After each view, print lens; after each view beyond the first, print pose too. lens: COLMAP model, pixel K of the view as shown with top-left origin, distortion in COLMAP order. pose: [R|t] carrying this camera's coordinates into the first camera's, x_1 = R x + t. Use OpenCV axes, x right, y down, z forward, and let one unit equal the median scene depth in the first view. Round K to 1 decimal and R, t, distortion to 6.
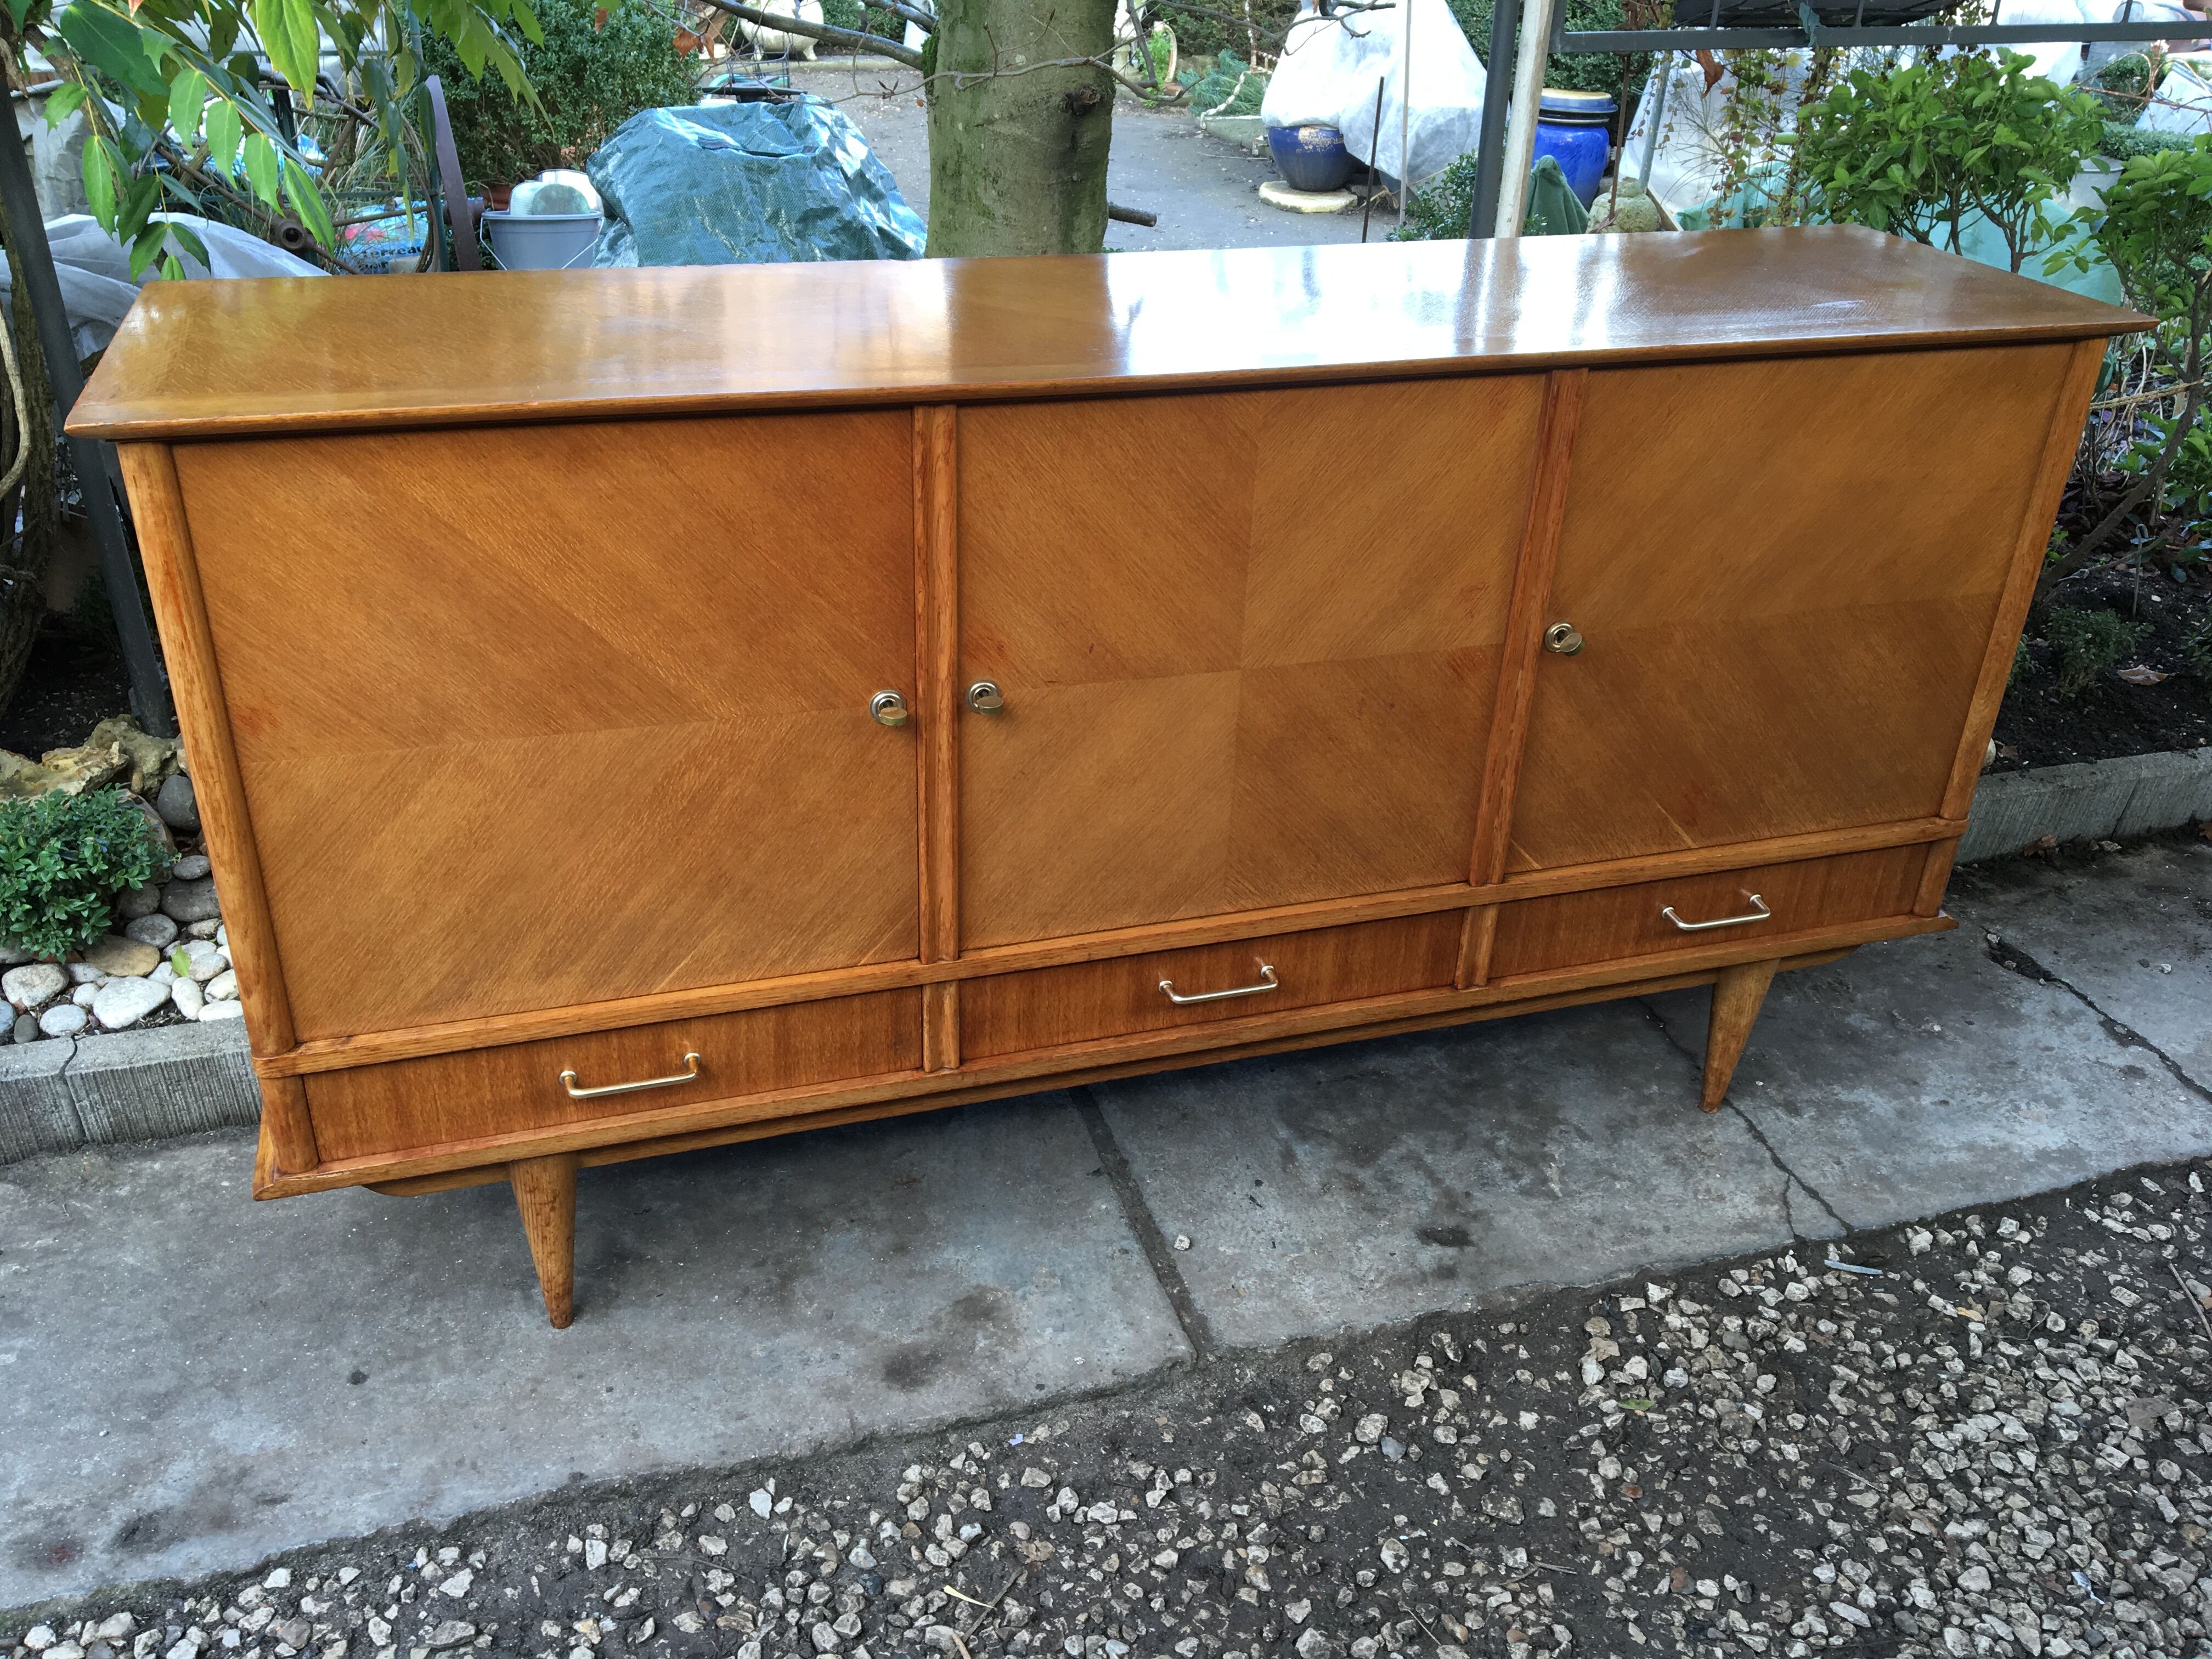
lens RADIAL K [[1853.4, 0, 1107.7], [0, 1853.4, 829.2], [0, 0, 1]] dist [0.078849, -0.104536]
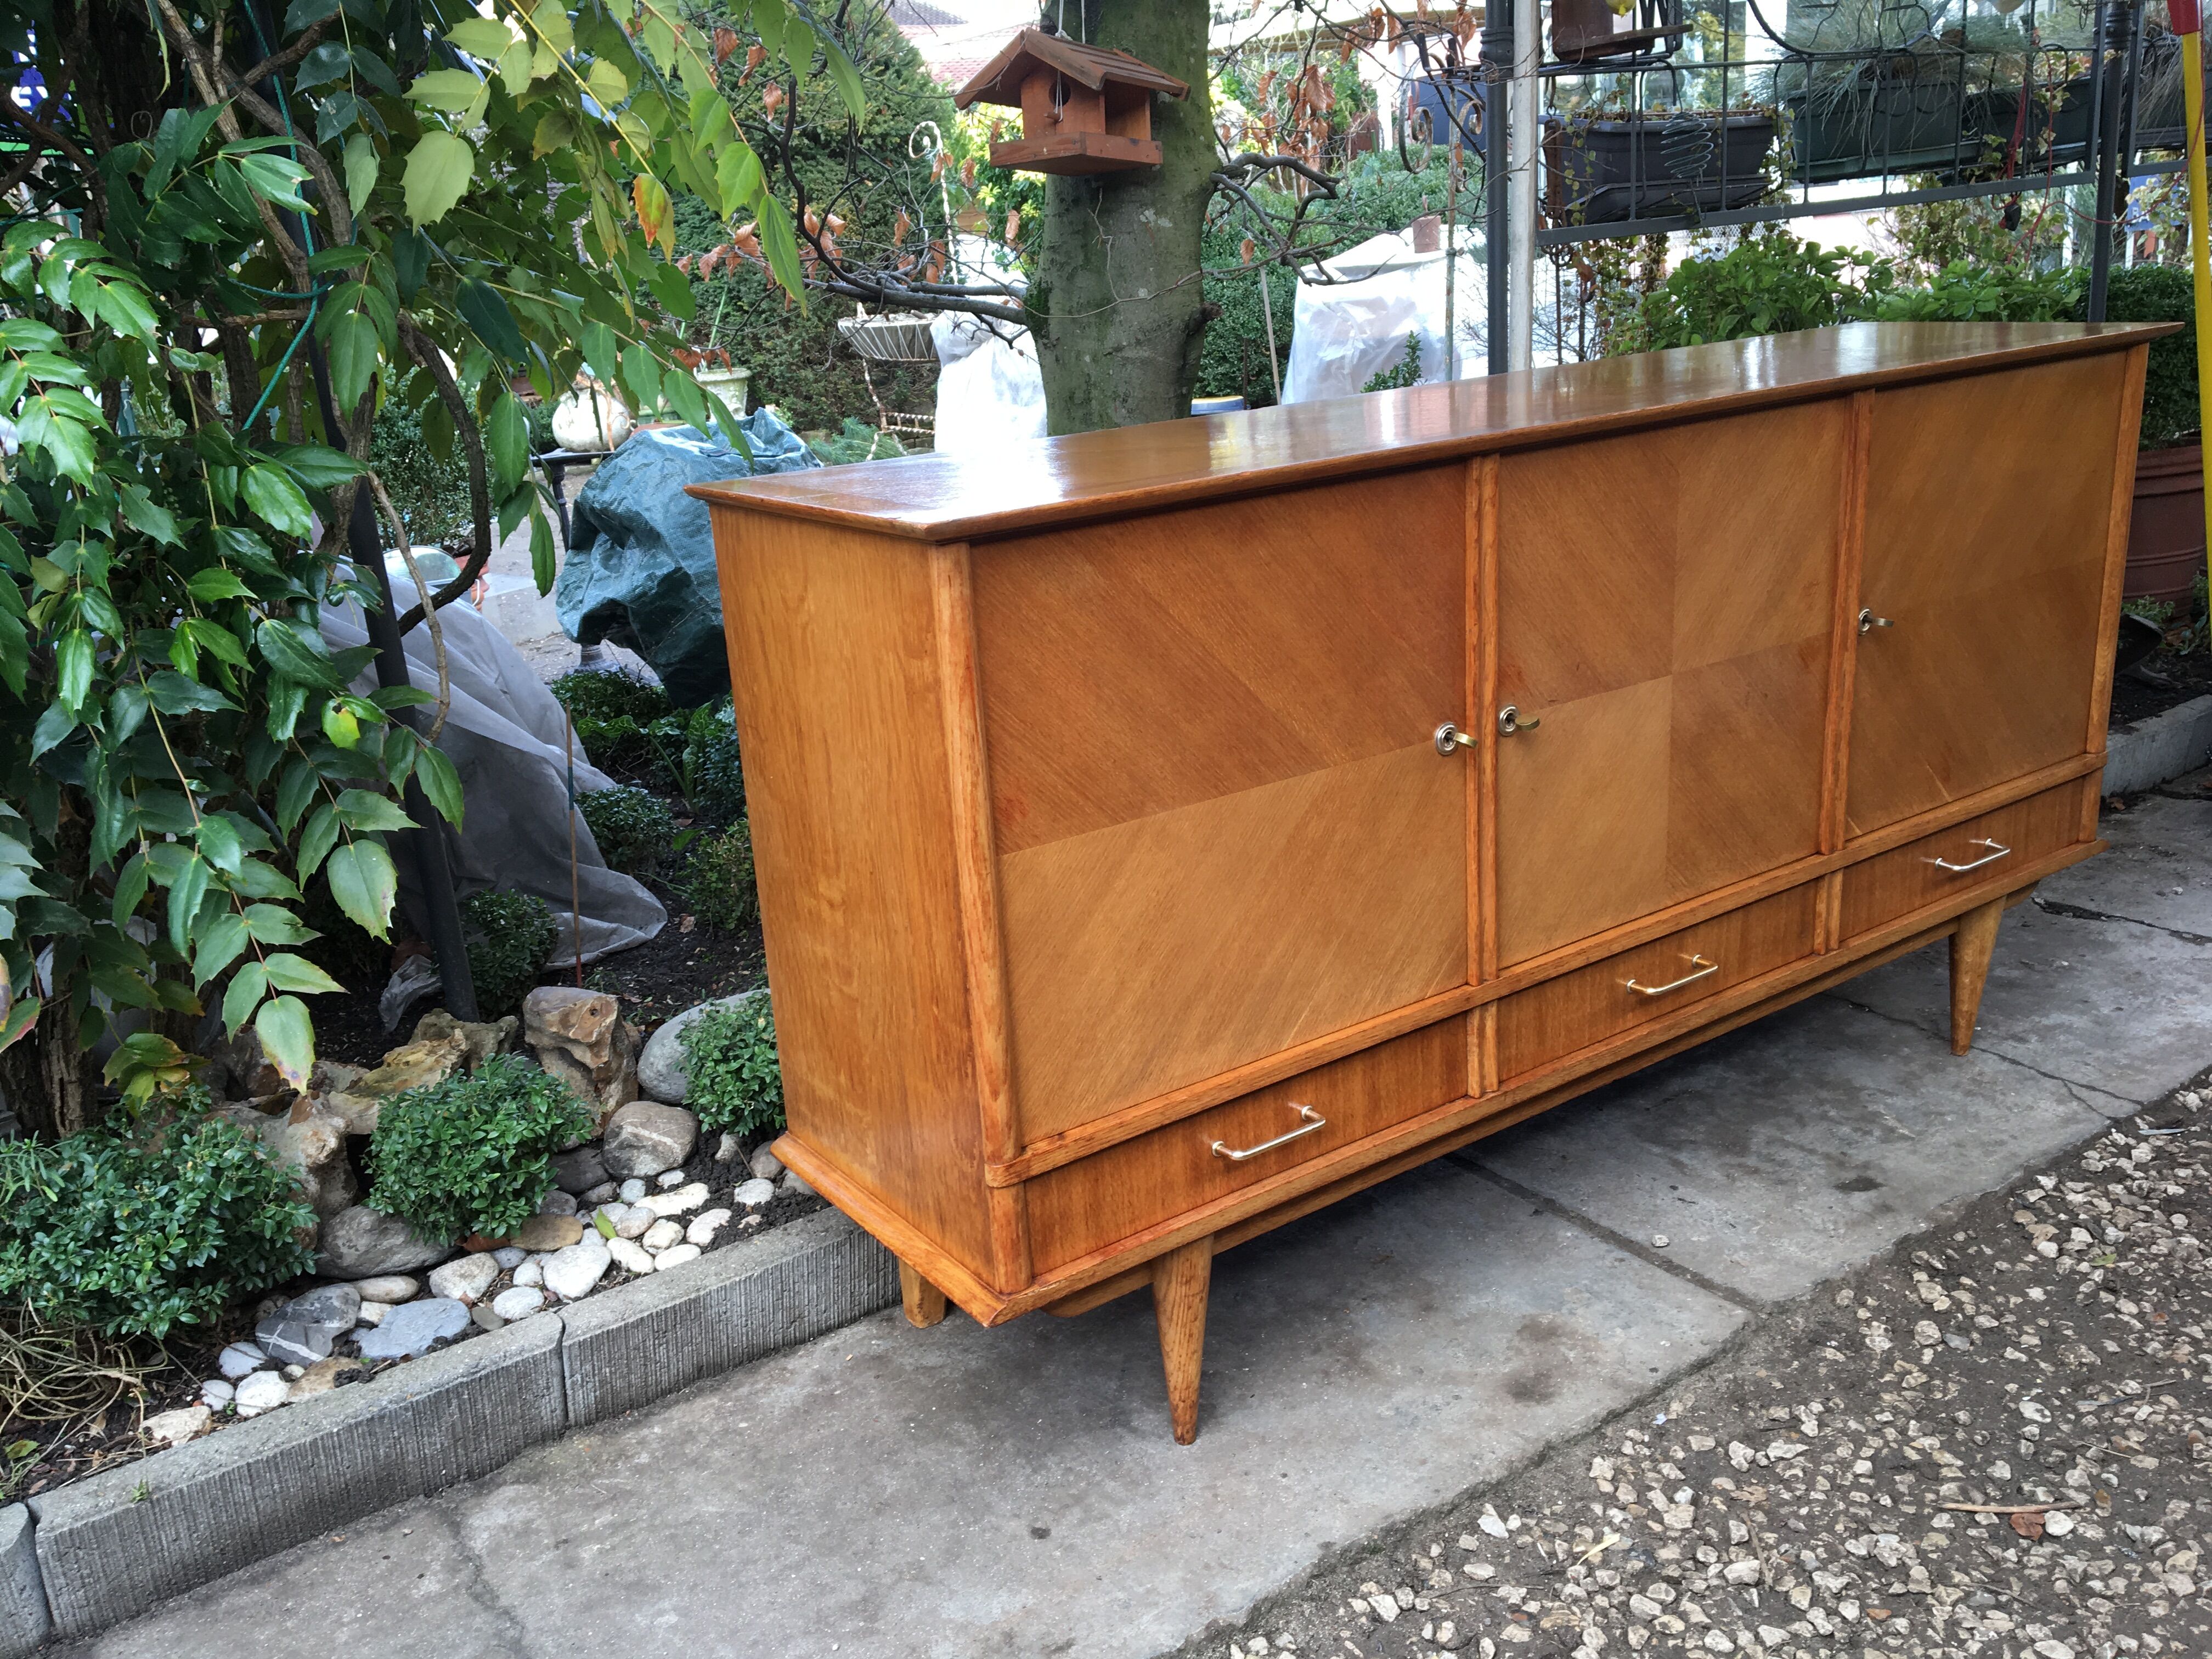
lens RADIAL K [[1853.4, 0, 1114.5], [0, 1853.4, 829.8], [0, 0, 1]] dist [0.078849, -0.104536]
pose [[0.948577, -0.181179, 0.259569, -0.535897], [0.228554, 0.959340, -0.165617, 0.110647], [-0.219009, 0.216426, 0.951417, -0.003974]]
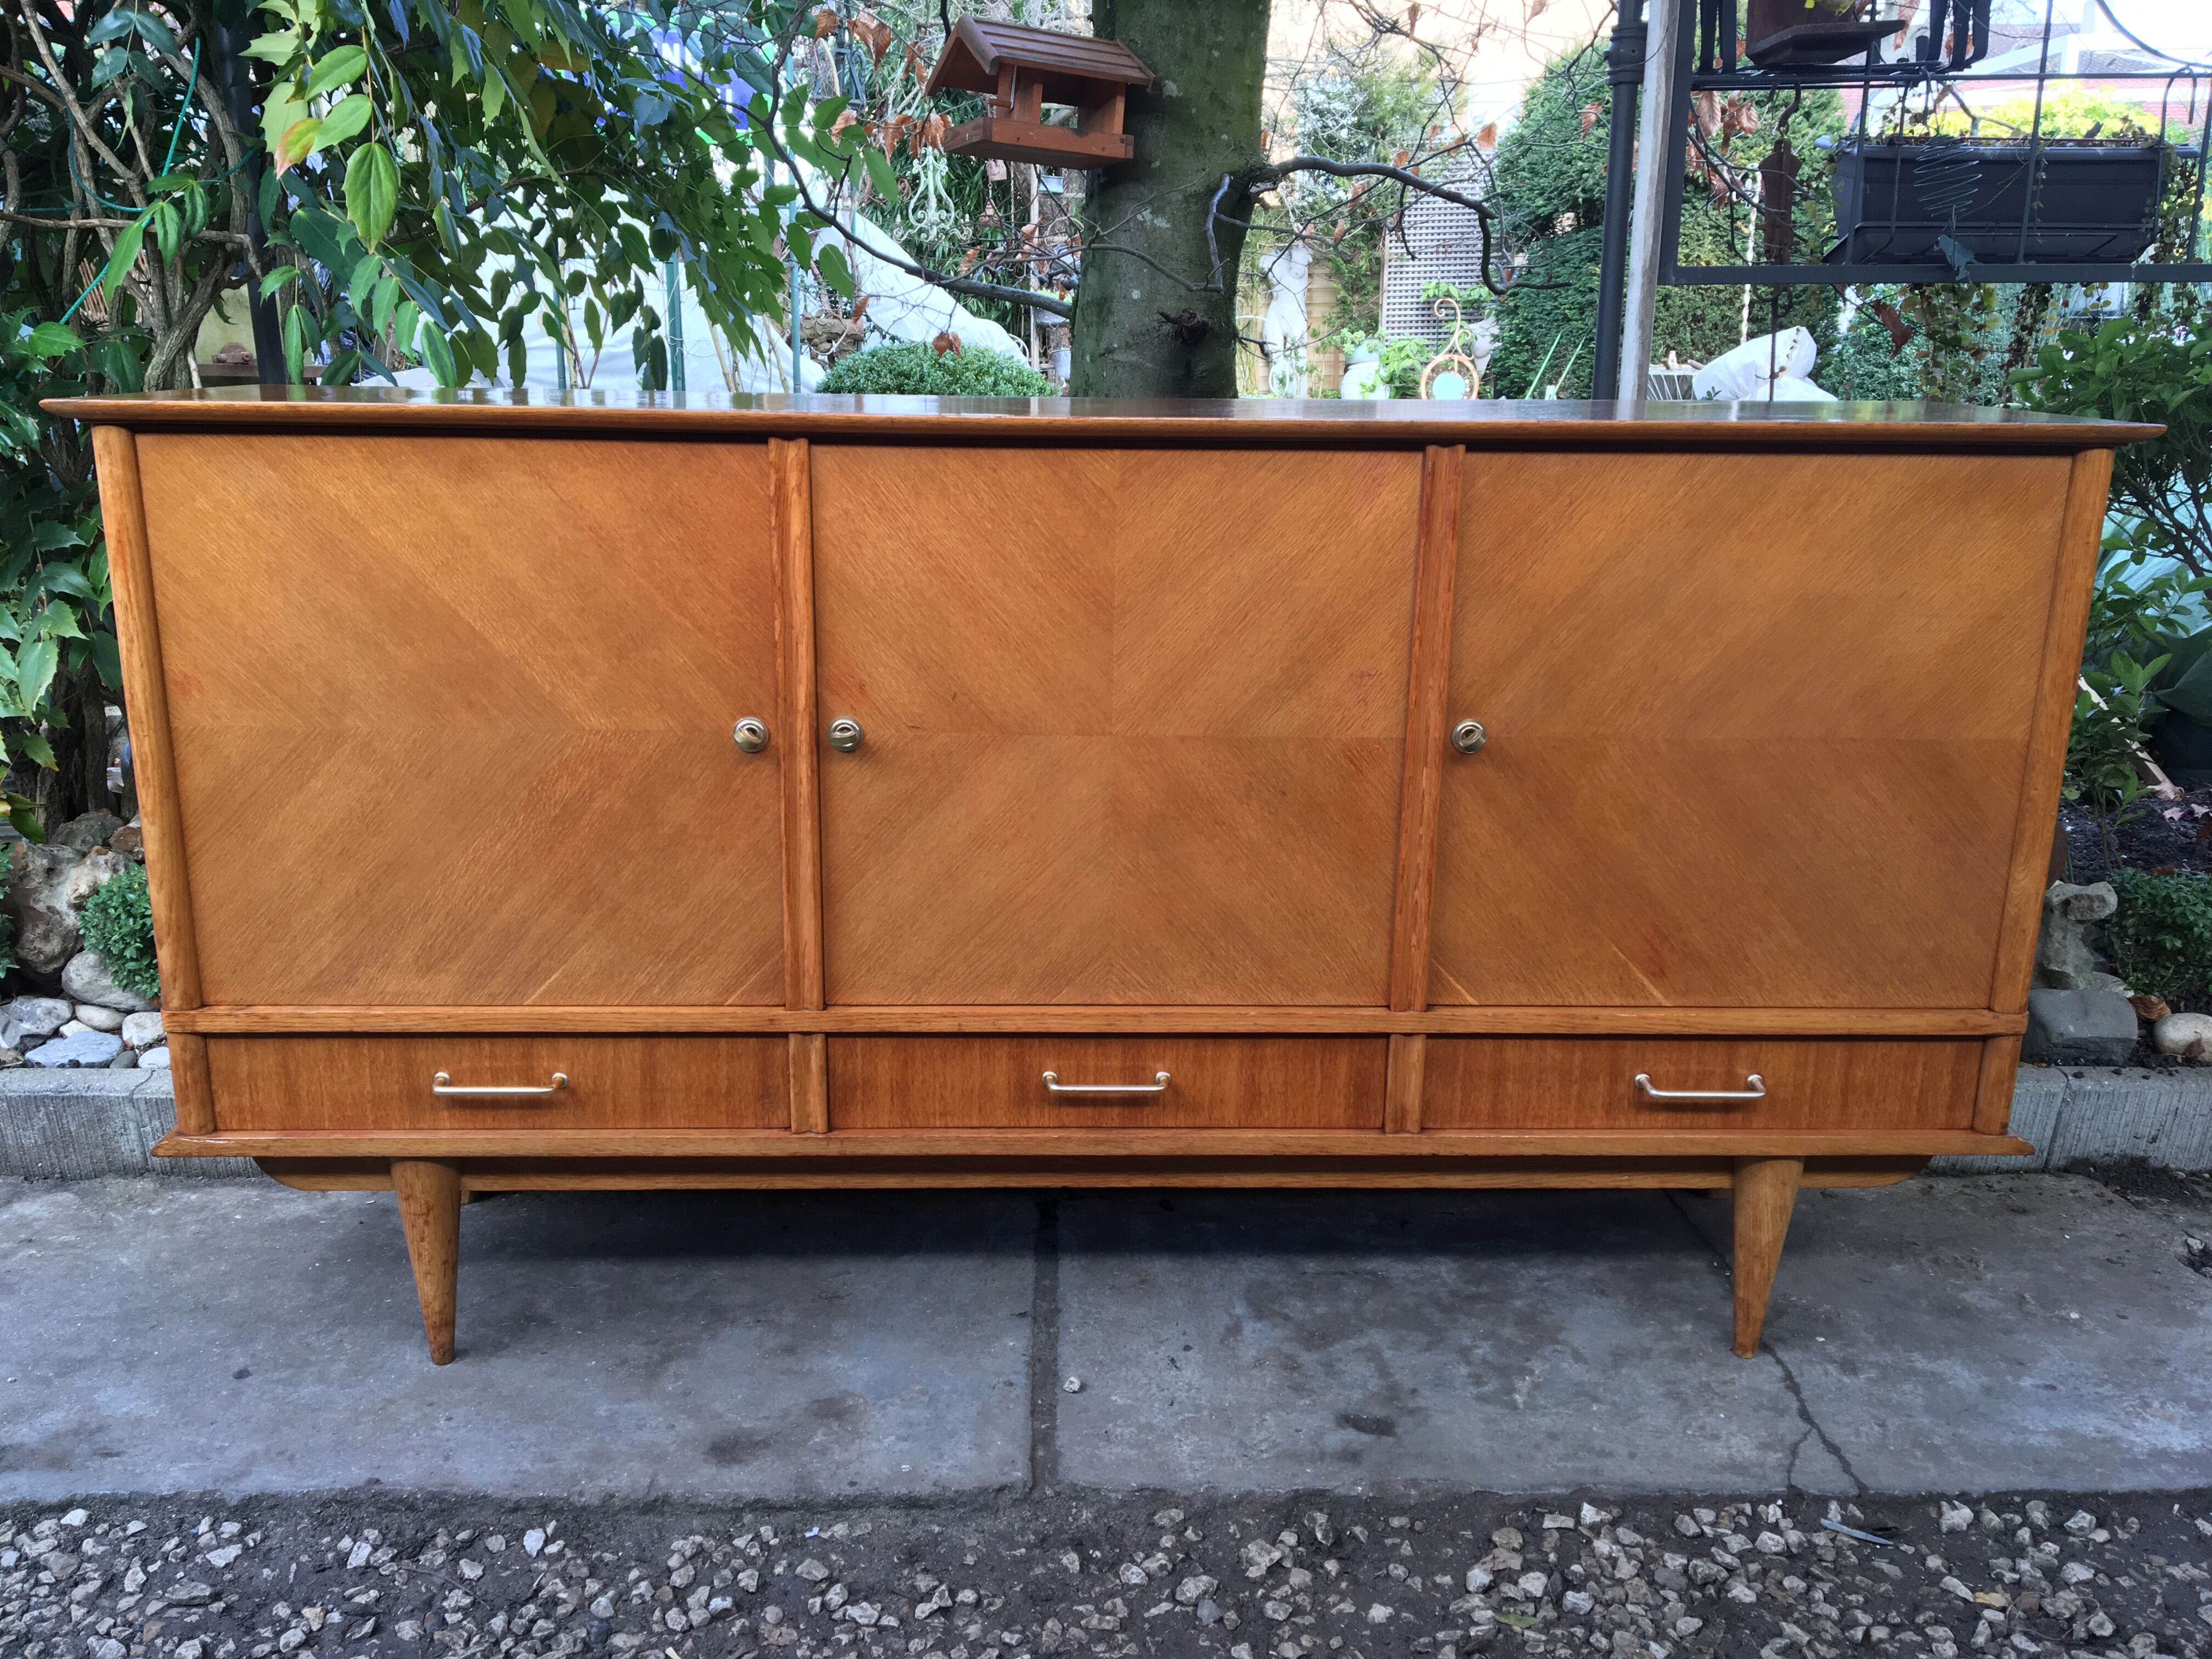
lens RADIAL K [[1853.4, 0, 1109.5], [0, 1853.4, 826.8], [0, 0, 1]] dist [0.078849, -0.104536]
pose [[0.961191, 0.051537, -0.271029, 0.320307], [-0.114924, 0.967899, -0.223524, 0.172608], [0.250809, 0.245997, 0.936259, 0.071870]]
